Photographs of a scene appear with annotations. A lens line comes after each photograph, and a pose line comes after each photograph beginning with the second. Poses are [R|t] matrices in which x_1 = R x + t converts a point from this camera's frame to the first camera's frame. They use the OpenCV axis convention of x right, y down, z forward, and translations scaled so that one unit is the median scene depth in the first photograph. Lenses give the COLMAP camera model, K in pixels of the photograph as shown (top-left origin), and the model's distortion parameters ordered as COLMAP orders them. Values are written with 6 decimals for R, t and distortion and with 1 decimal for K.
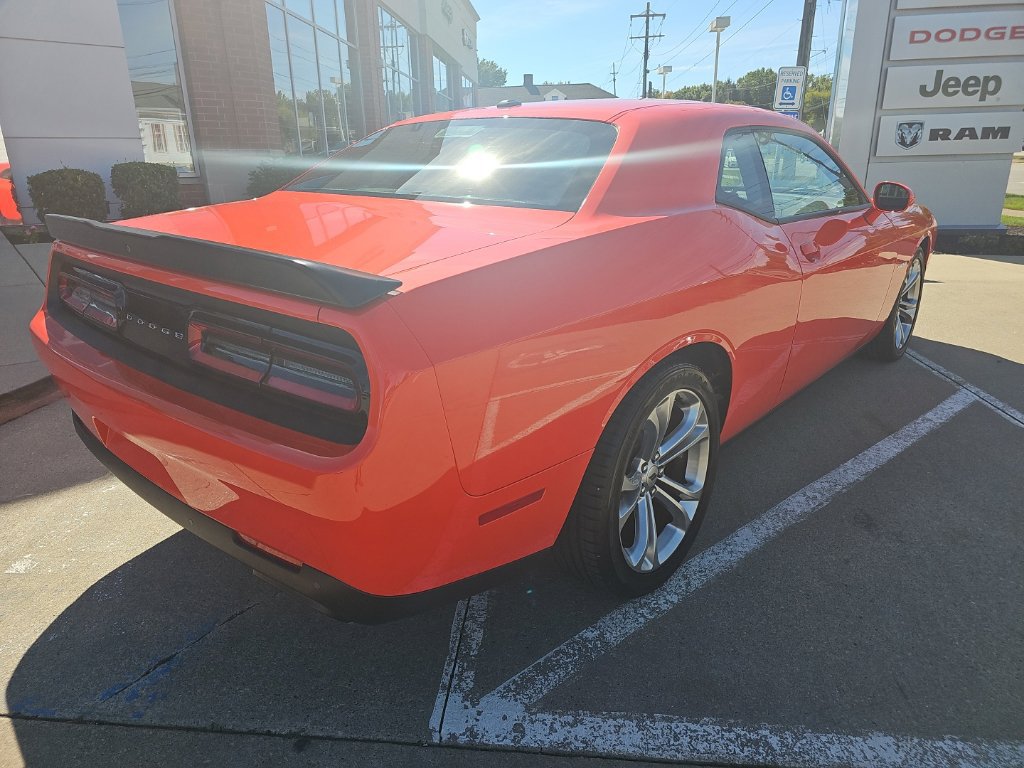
lens RADIAL K [[711.2, 0, 517.7], [0, 711.2, 385.4], [0, 0, 1]] dist [0.003523, -0.004419]
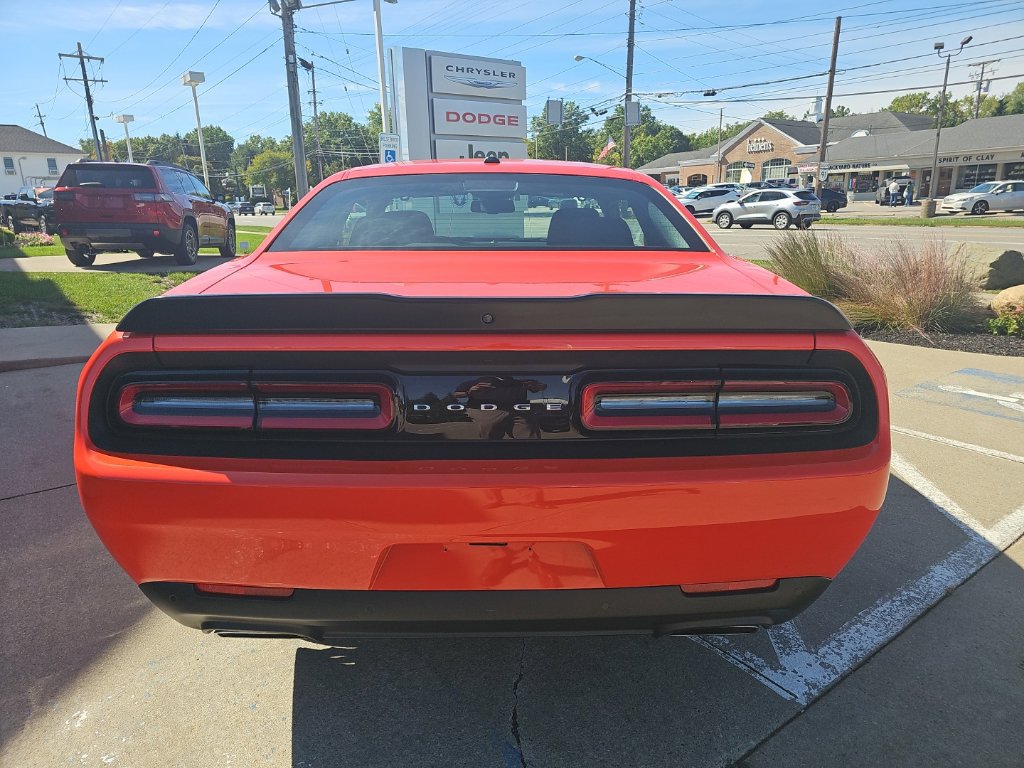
lens RADIAL K [[711.2, 0, 517.7], [0, 711.2, 385.4], [0, 0, 1]] dist [0.003523, -0.004419]
pose [[0.716418, -0.159764, 0.679132, -0.260283], [0.208741, 0.977921, 0.009851, -0.026080], [-0.665712, 0.134705, 0.733950, 0.088383]]
